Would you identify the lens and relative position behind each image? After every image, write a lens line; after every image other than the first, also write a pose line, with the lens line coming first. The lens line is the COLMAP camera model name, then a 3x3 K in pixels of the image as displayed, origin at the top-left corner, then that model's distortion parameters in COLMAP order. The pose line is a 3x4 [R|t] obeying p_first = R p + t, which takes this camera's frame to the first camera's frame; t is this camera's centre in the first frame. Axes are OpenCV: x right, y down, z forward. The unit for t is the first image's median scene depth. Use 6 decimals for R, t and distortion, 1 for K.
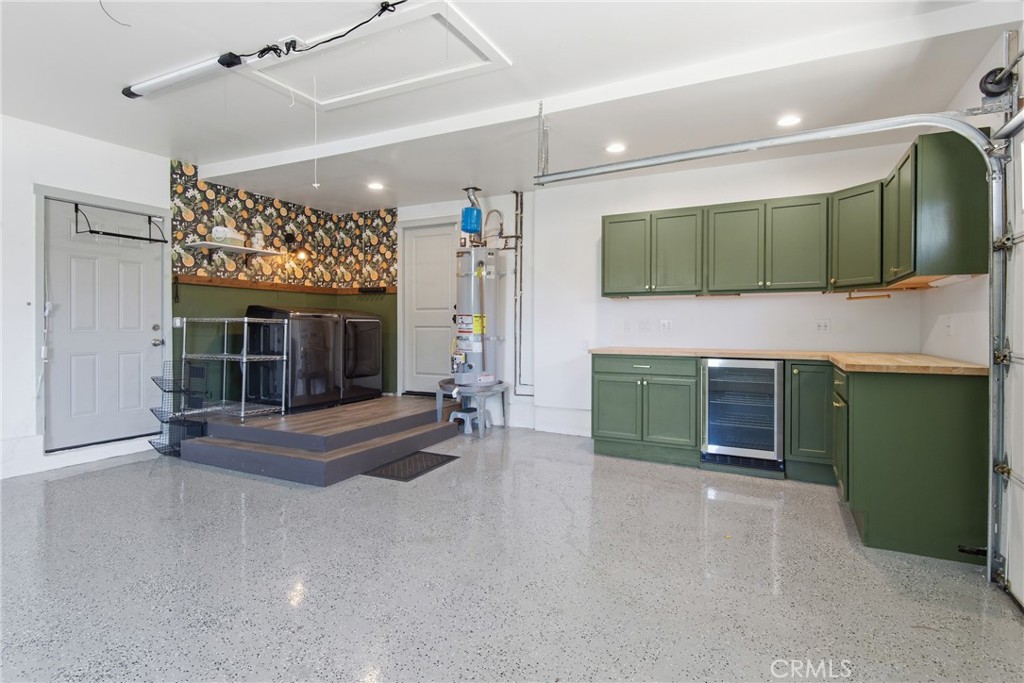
lens RADIAL K [[534.0, 0, 523.7], [0, 534.0, 331.4], [0, 0, 1]] dist [0.015014, -0.012876]
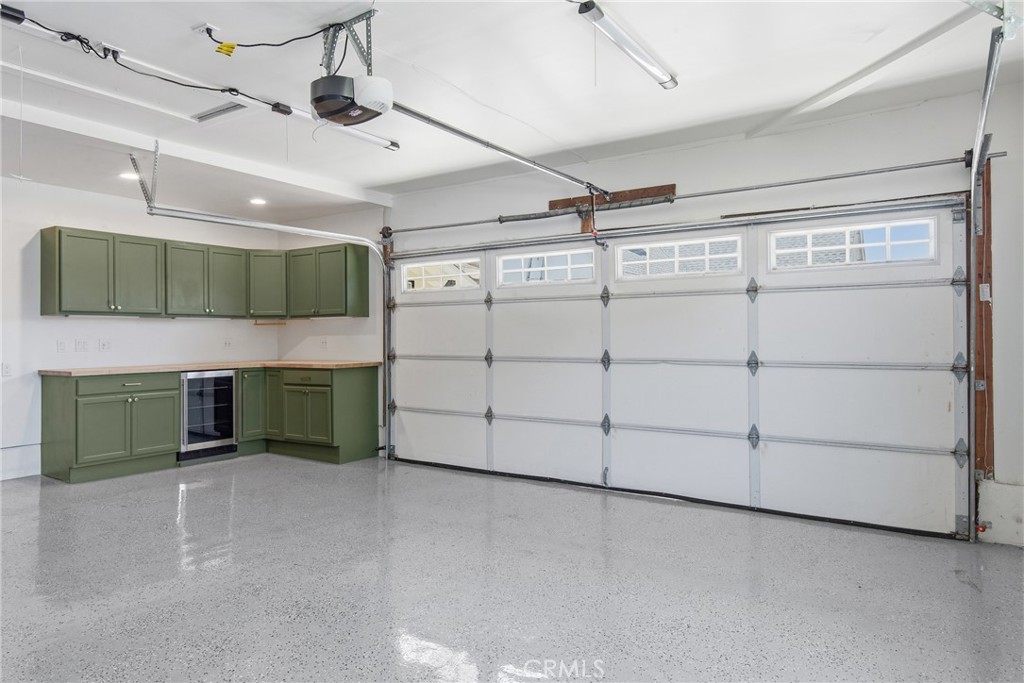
lens RADIAL K [[673.9, 0, 511.0], [0, 673.9, 338.1], [0, 0, 1]] dist [0.004044, 0.000599]
pose [[0.097504, -0.005034, 0.995222, -0.765289], [0.020863, 0.999778, 0.003013, -0.010051], [-0.995016, 0.020470, 0.097587, 0.095472]]
